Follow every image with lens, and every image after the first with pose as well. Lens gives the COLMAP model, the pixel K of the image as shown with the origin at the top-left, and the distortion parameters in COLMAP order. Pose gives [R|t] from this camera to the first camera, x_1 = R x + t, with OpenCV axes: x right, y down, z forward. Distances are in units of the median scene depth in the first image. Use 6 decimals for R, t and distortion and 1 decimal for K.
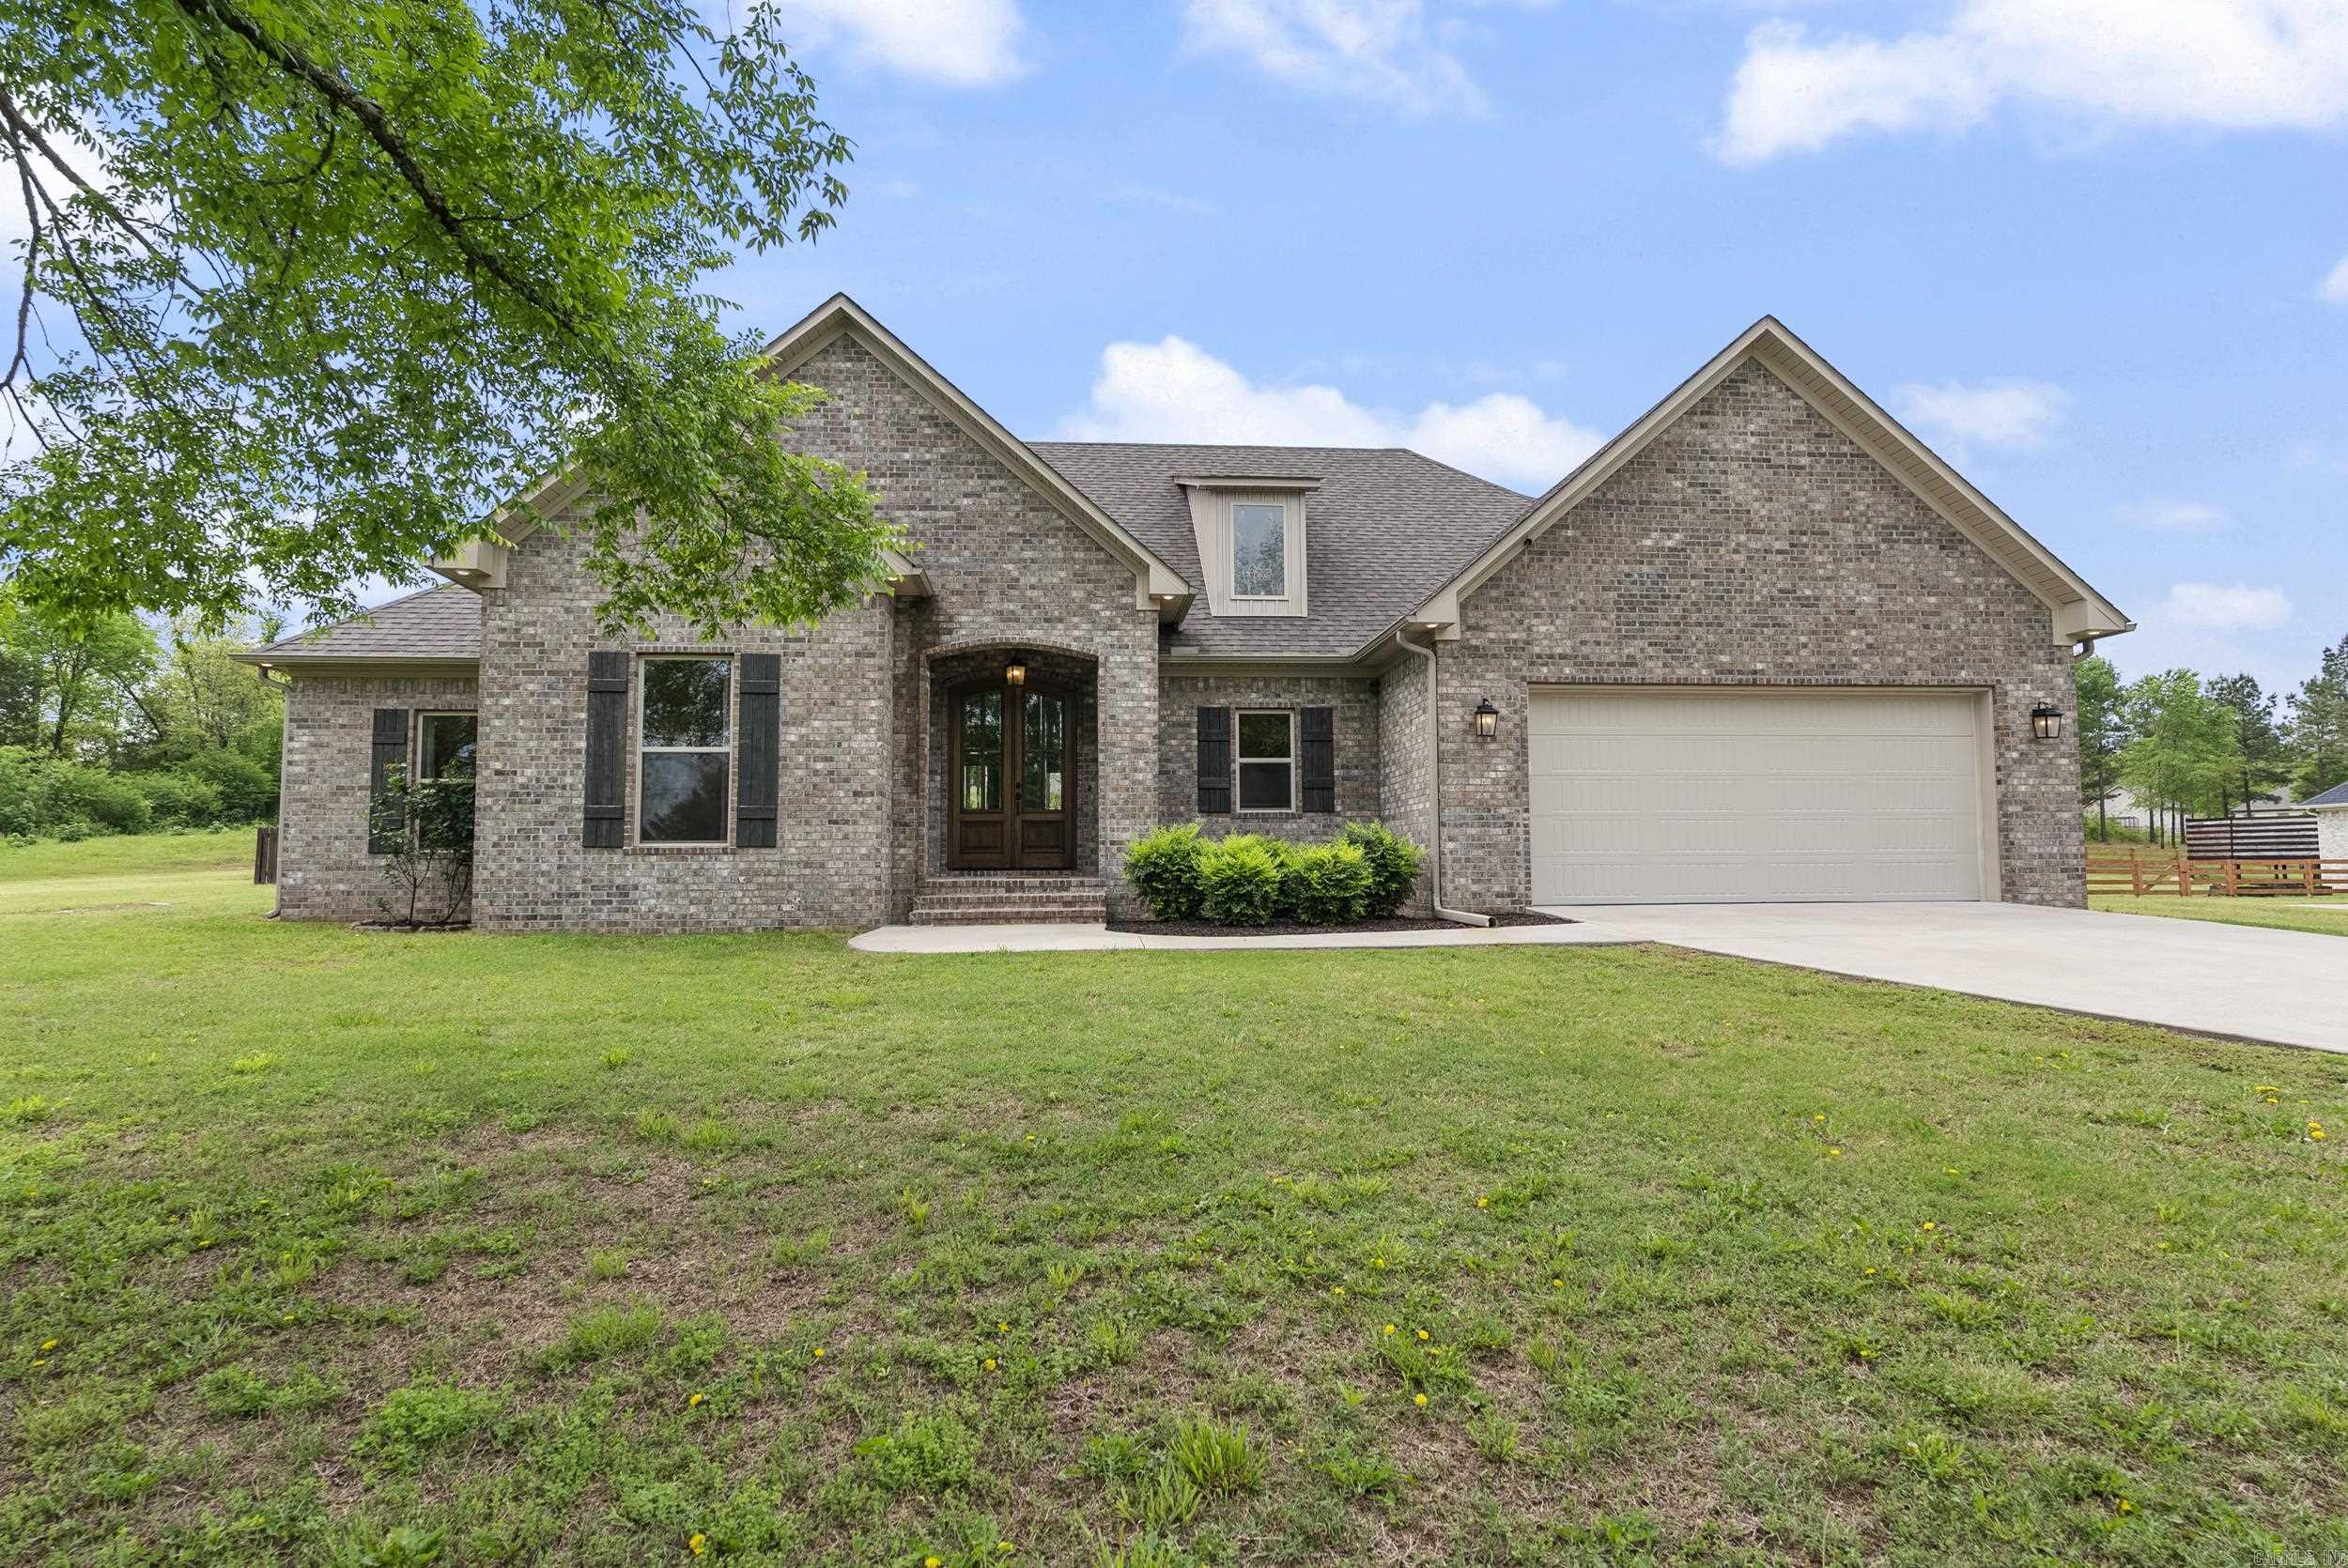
lens RADIAL K [[1196.0, 0, 1175.6], [0, 1196.0, 780.7], [0, 0, 1]] dist [-0.000608, 0.000456]
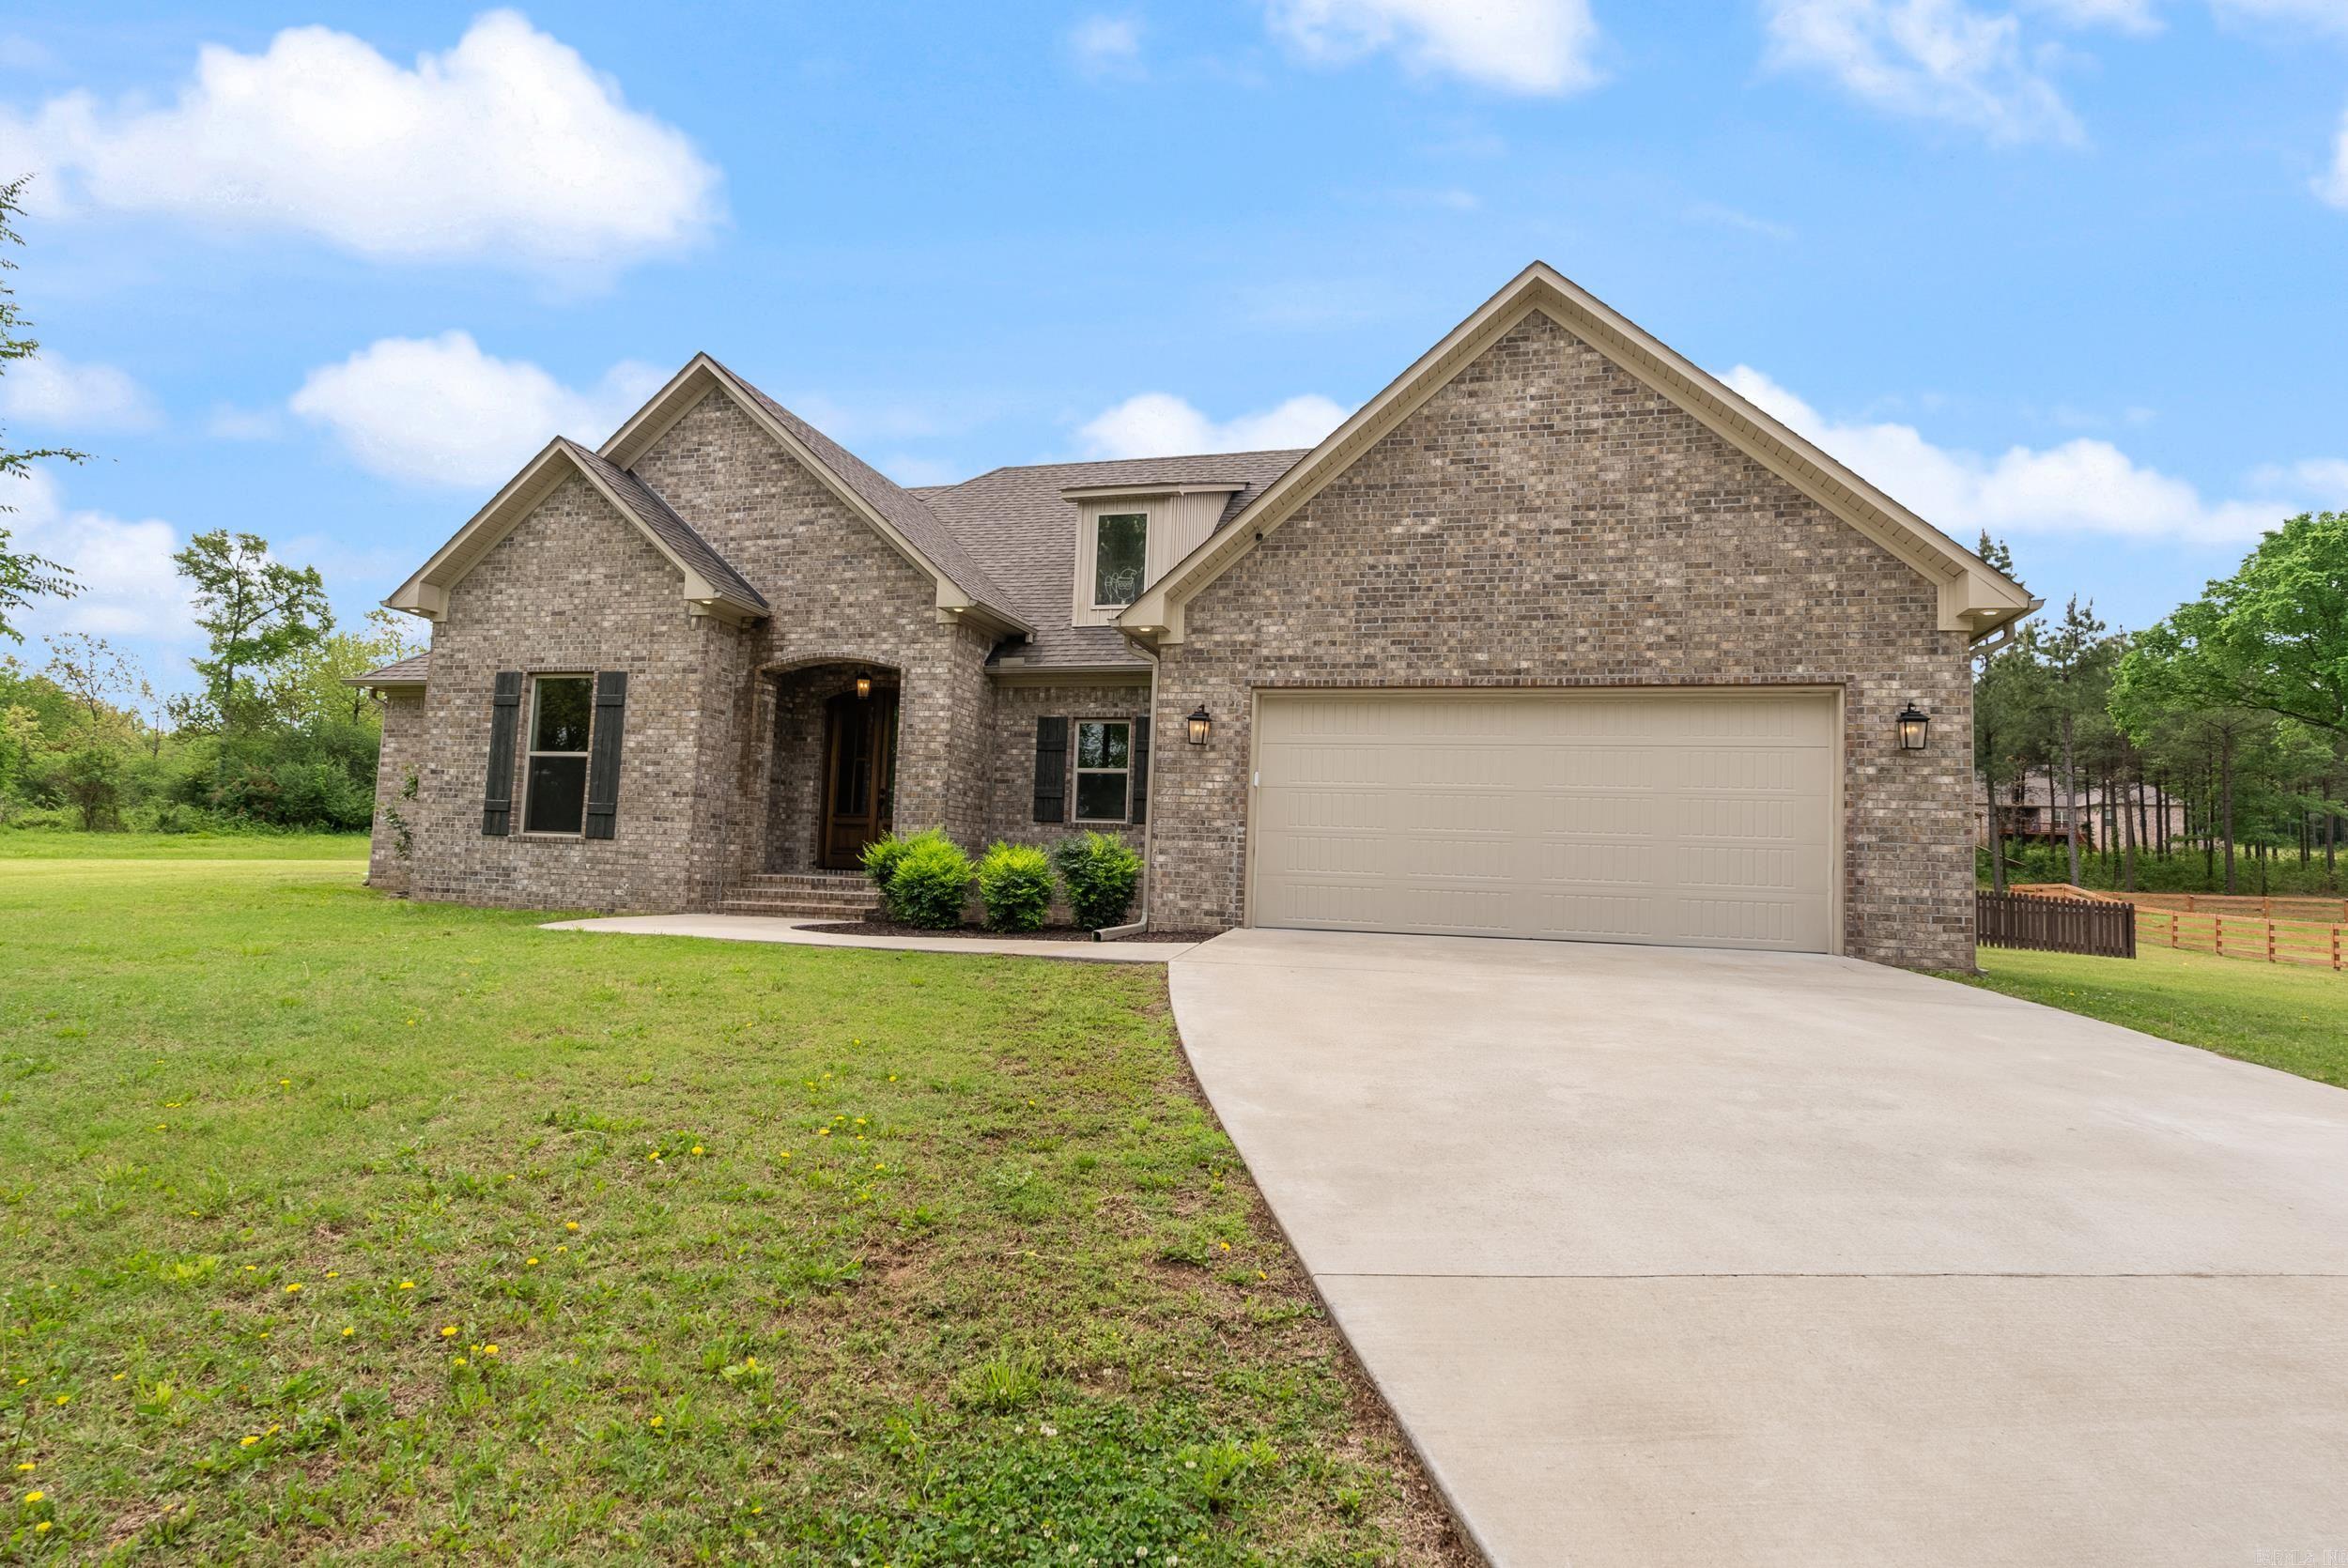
lens RADIAL K [[1196.0, 0, 1186.6], [0, 1196.0, 783.9], [0, 0, 1]] dist [-0.000608, 0.000456]
pose [[0.939300, 0.013907, -0.342815, 0.549795], [-0.019174, 0.999744, -0.011980, 0.005340], [0.342561, 0.017826, 0.939327, 0.103737]]
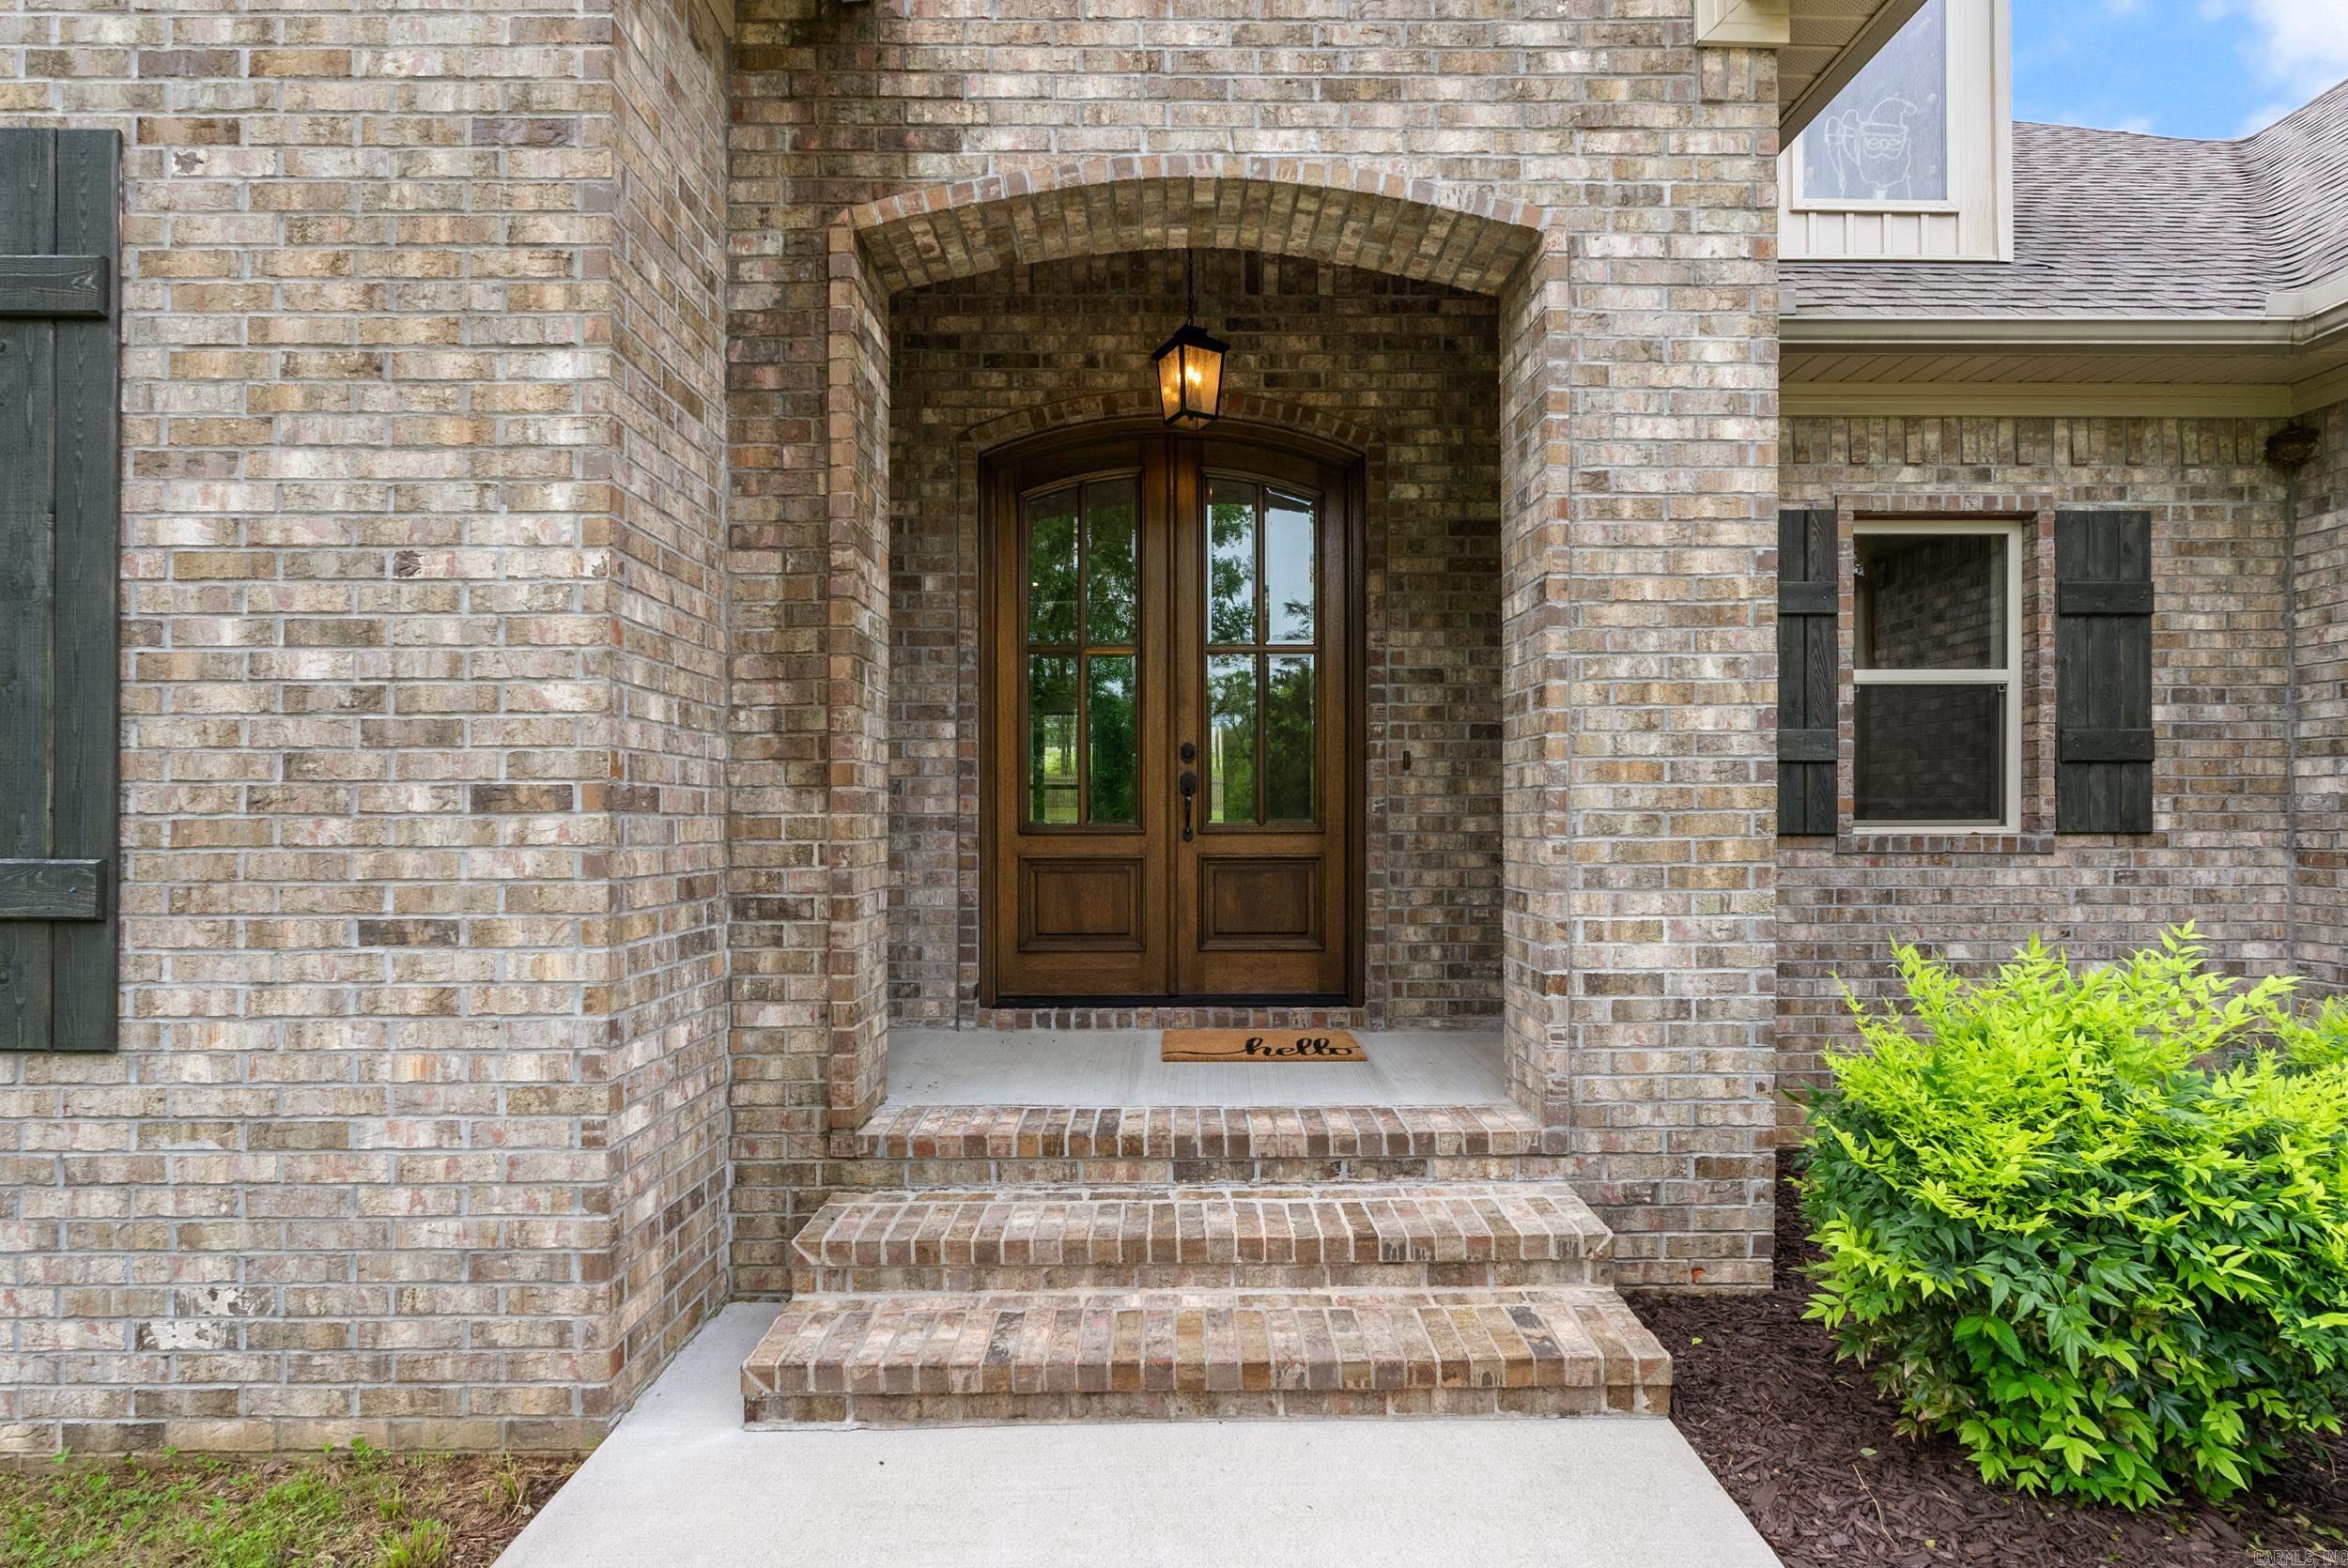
lens RADIAL K [[1036.8, 0, 1173.4], [0, 1036.8, 817.5], [0, 0, 1]] dist [-0.004865, -0.000691]
pose [[0.997487, 0.004705, -0.070688, -0.129113], [0.000570, 0.997226, 0.074424, 0.000677], [0.070842, -0.074278, 0.994718, 0.797327]]
